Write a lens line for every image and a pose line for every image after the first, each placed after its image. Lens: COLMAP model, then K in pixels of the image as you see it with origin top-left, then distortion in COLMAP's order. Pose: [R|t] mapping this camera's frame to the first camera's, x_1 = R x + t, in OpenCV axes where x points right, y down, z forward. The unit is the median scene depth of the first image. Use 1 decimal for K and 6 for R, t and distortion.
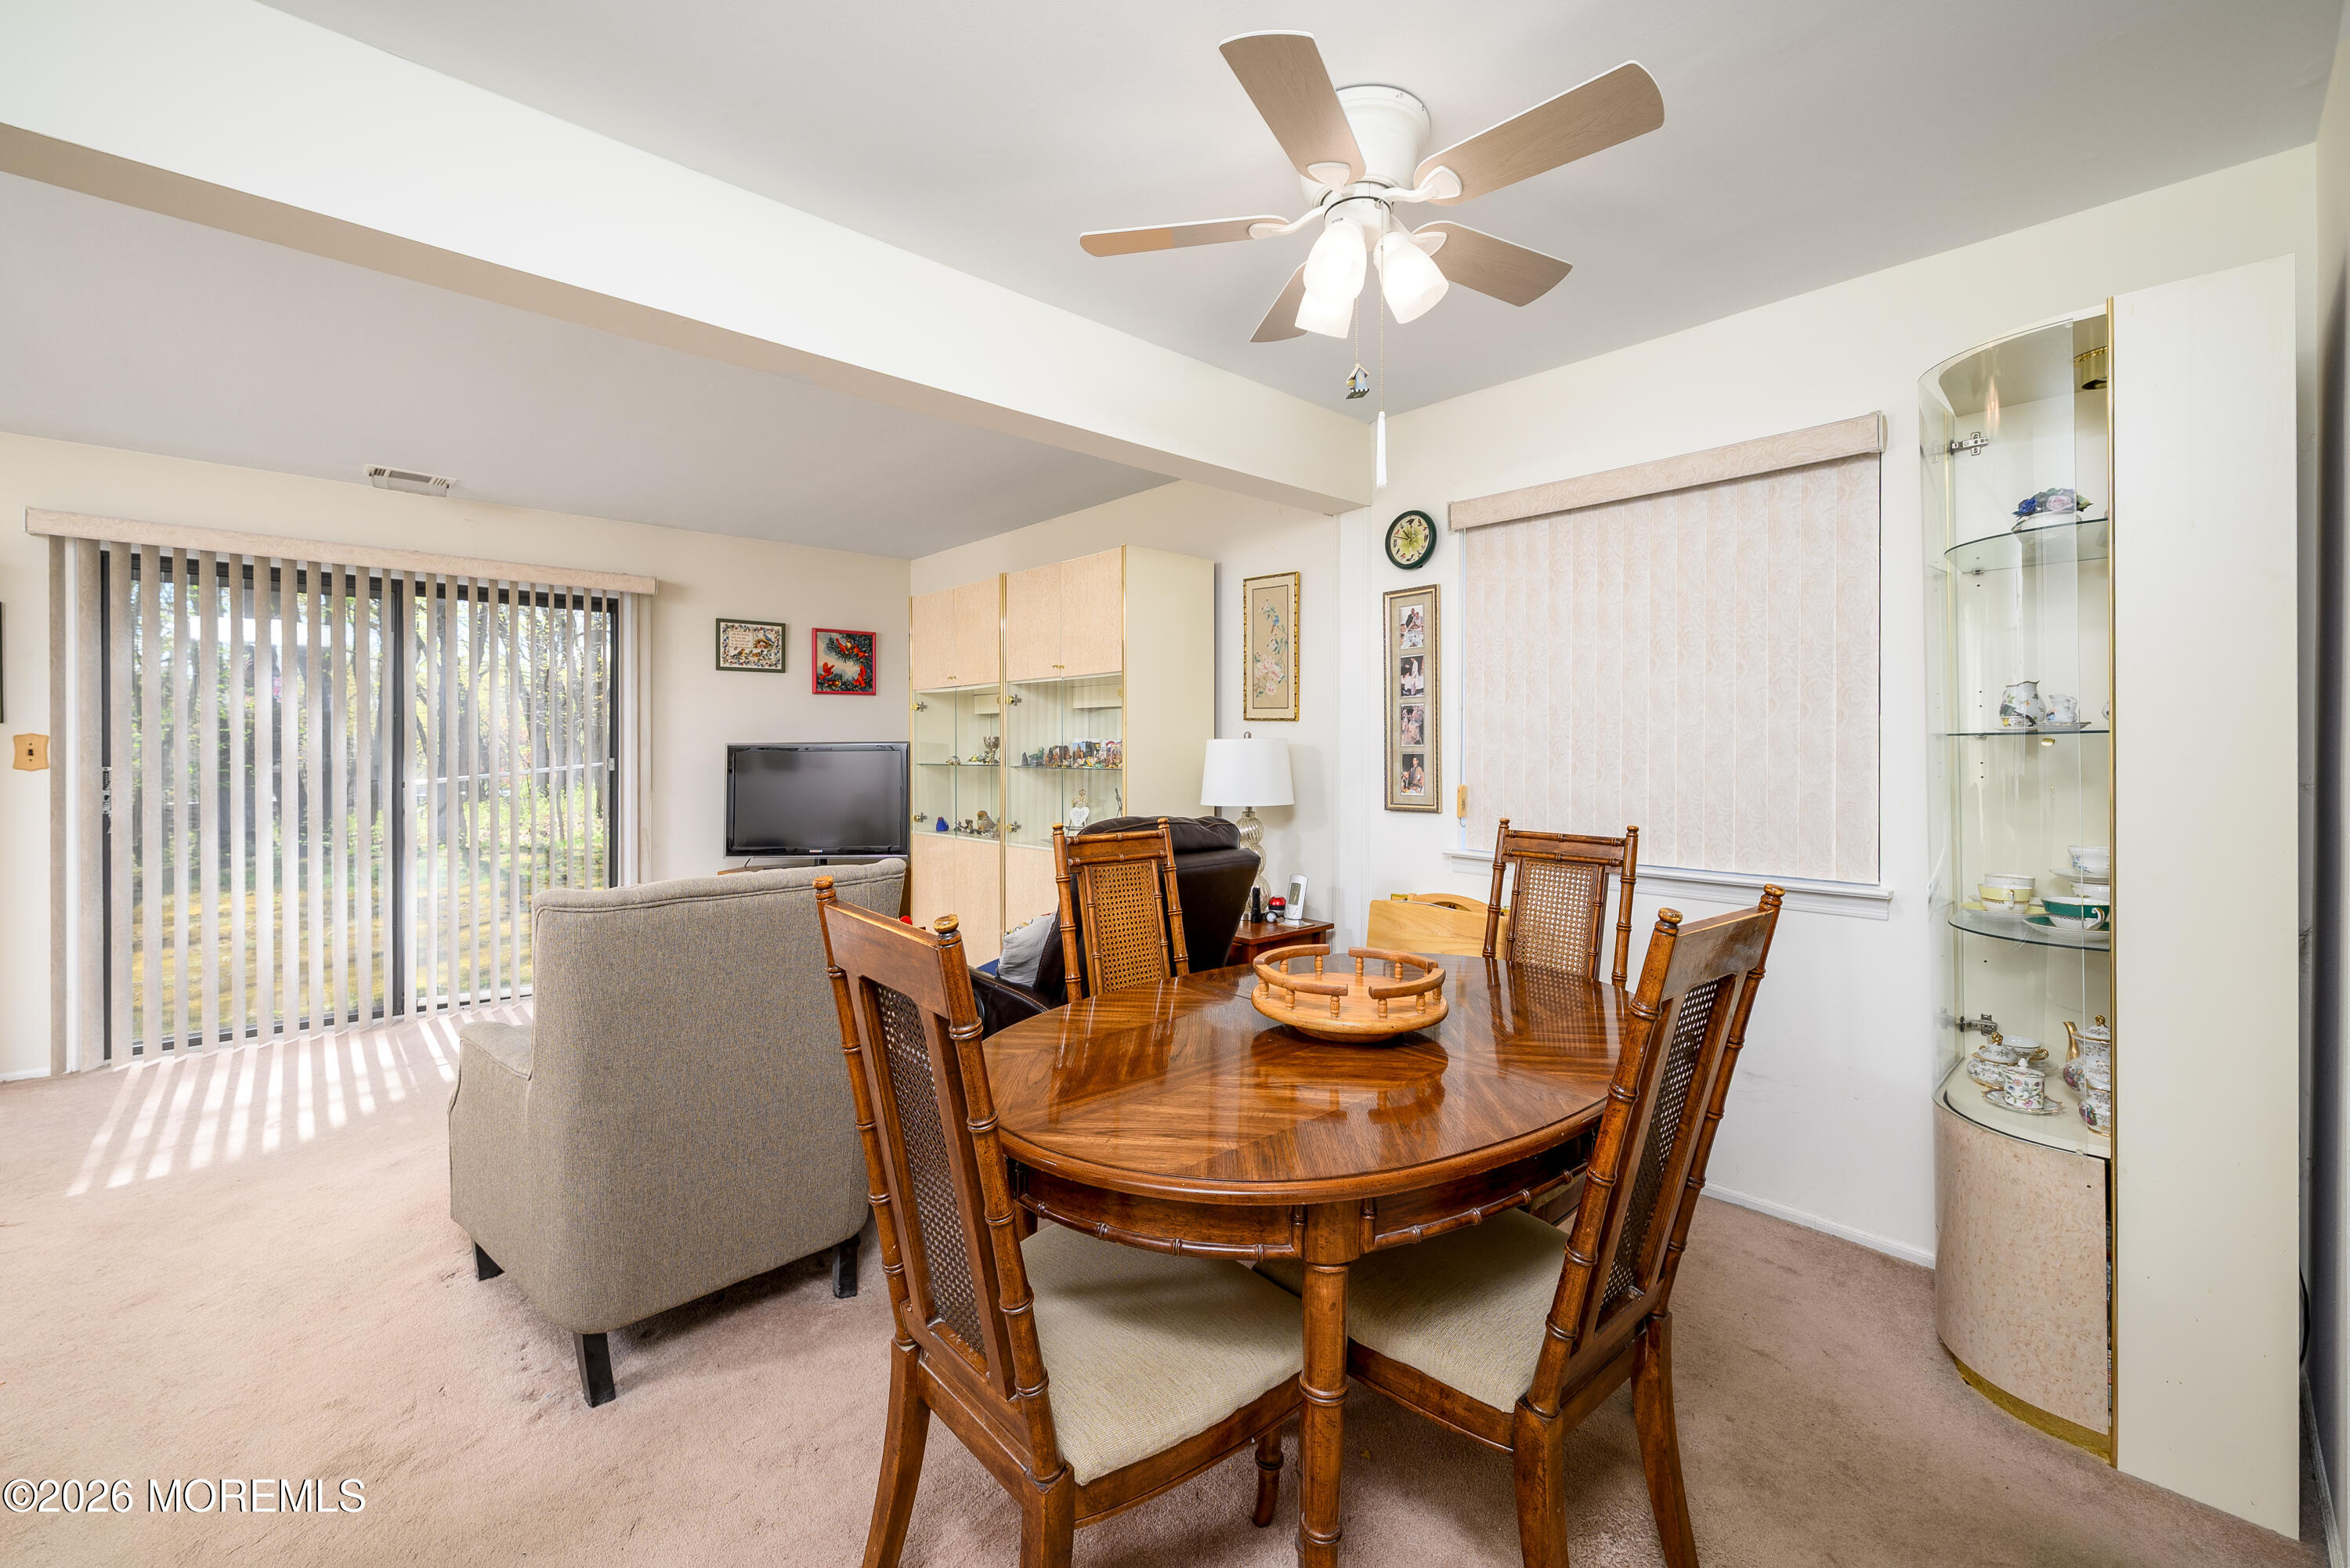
lens RADIAL K [[936.6, 0, 1177.9], [0, 936.6, 740.8], [0, 0, 1]] dist [-0.009308, -0.000340]
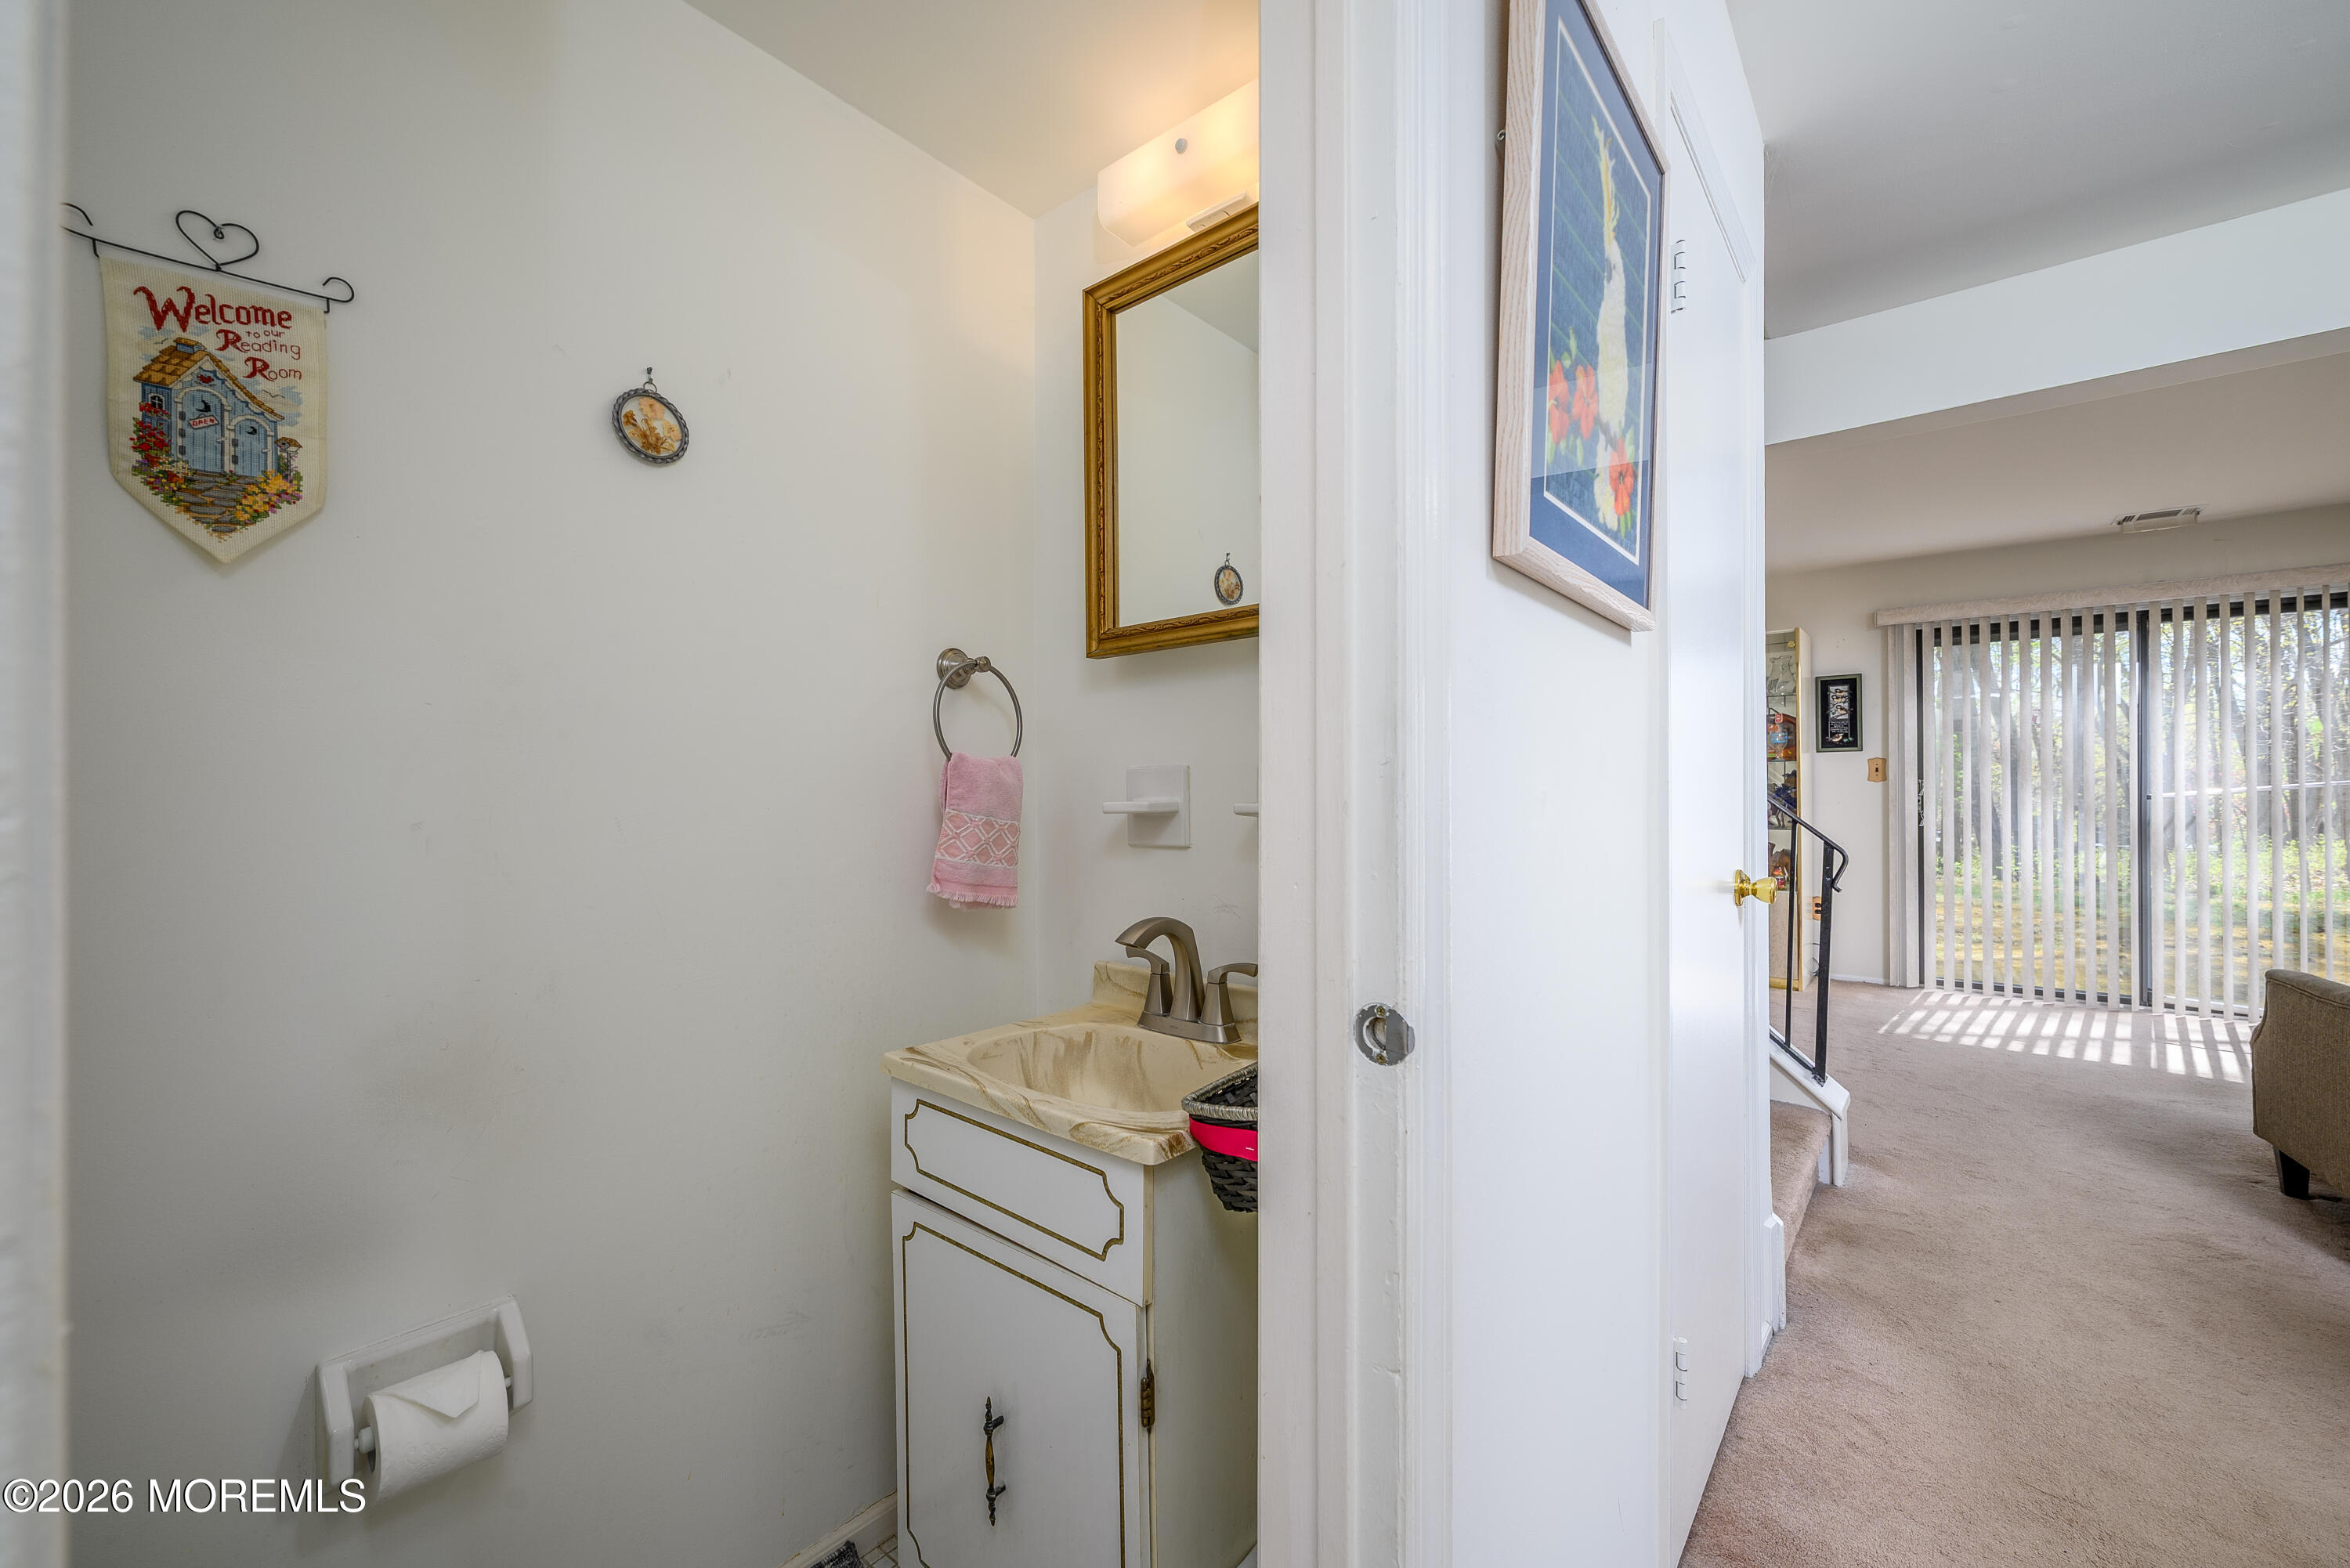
lens RADIAL K [[936.6, 0, 1166.3], [0, 936.6, 787.1], [0, 0, 1]] dist [-0.009308, -0.000340]
pose [[0.104328, -0.004376, -0.994533, 0.129573], [0.004825, 0.999981, -0.003894, 0.034397], [0.994531, -0.004393, 0.104347, -0.263087]]
